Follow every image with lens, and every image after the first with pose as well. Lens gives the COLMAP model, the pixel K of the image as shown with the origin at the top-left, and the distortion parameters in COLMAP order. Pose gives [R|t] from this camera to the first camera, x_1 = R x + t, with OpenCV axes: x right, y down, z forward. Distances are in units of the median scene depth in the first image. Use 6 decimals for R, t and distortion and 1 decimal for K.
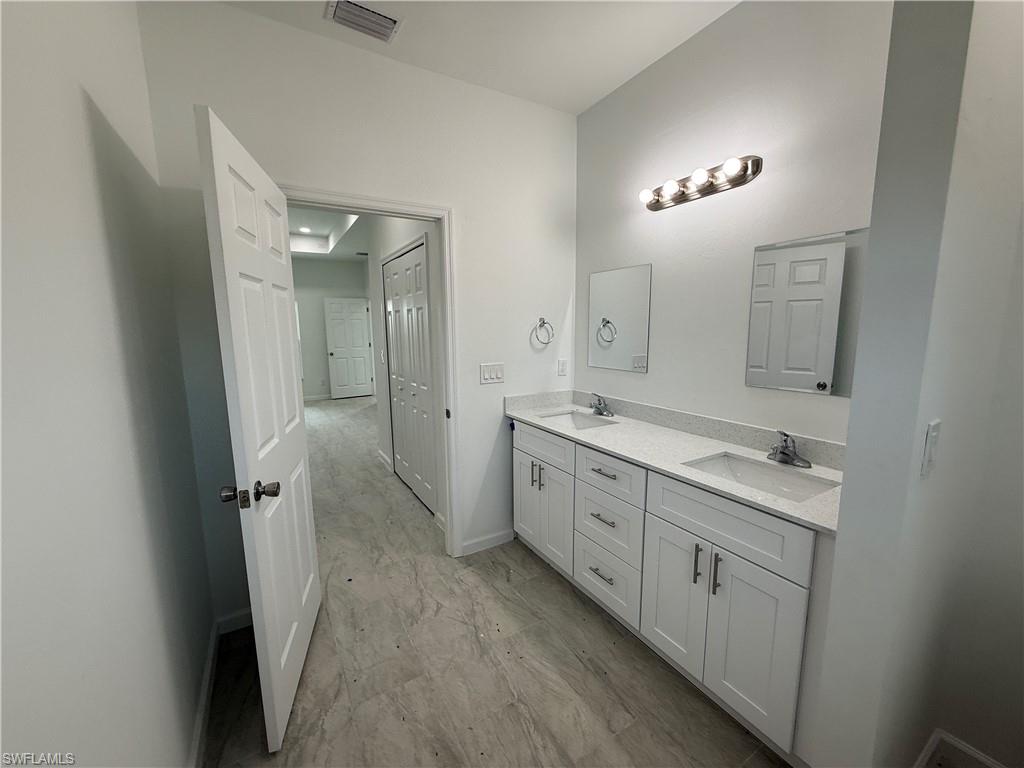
lens RADIAL K [[407.3, 0, 510.0], [0, 407.3, 386.6], [0, 0, 1]] dist [-0.000409, -0.000274]
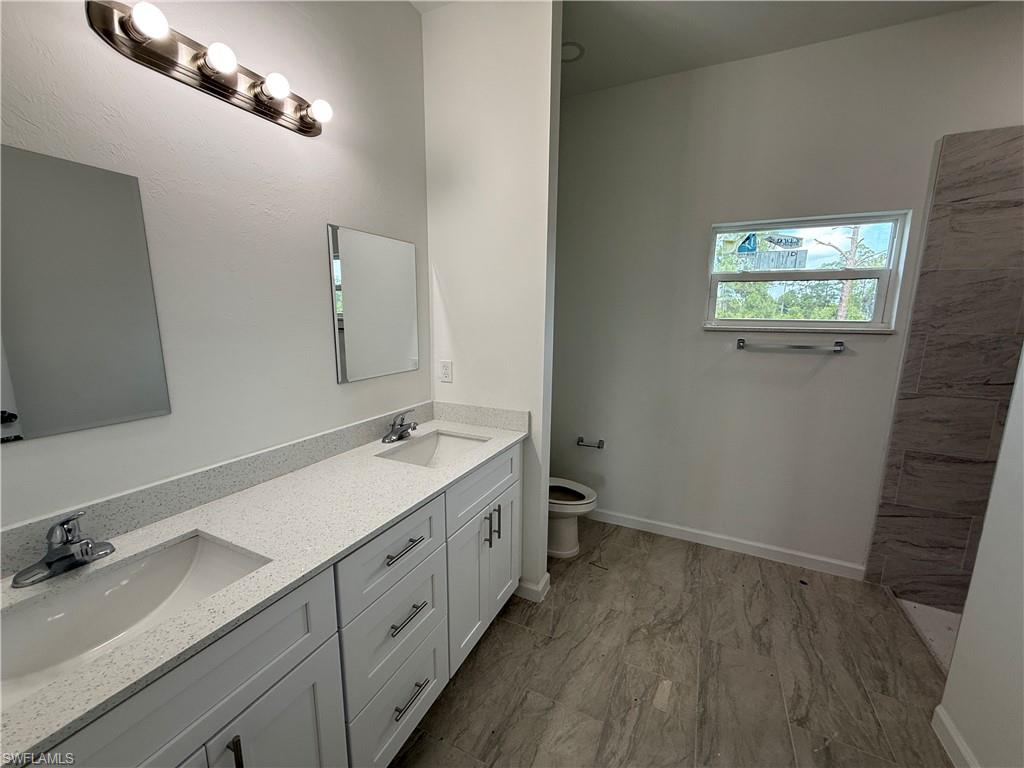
lens RADIAL K [[407.3, 0, 510.0], [0, 407.3, 386.6], [0, 0, 1]] dist [-0.000409, -0.000274]
pose [[-0.547637, -0.141435, 0.824675, -0.396661], [0.122814, 0.961347, 0.246432, -0.191966], [-0.827653, 0.236237, -0.509099, 1.301159]]
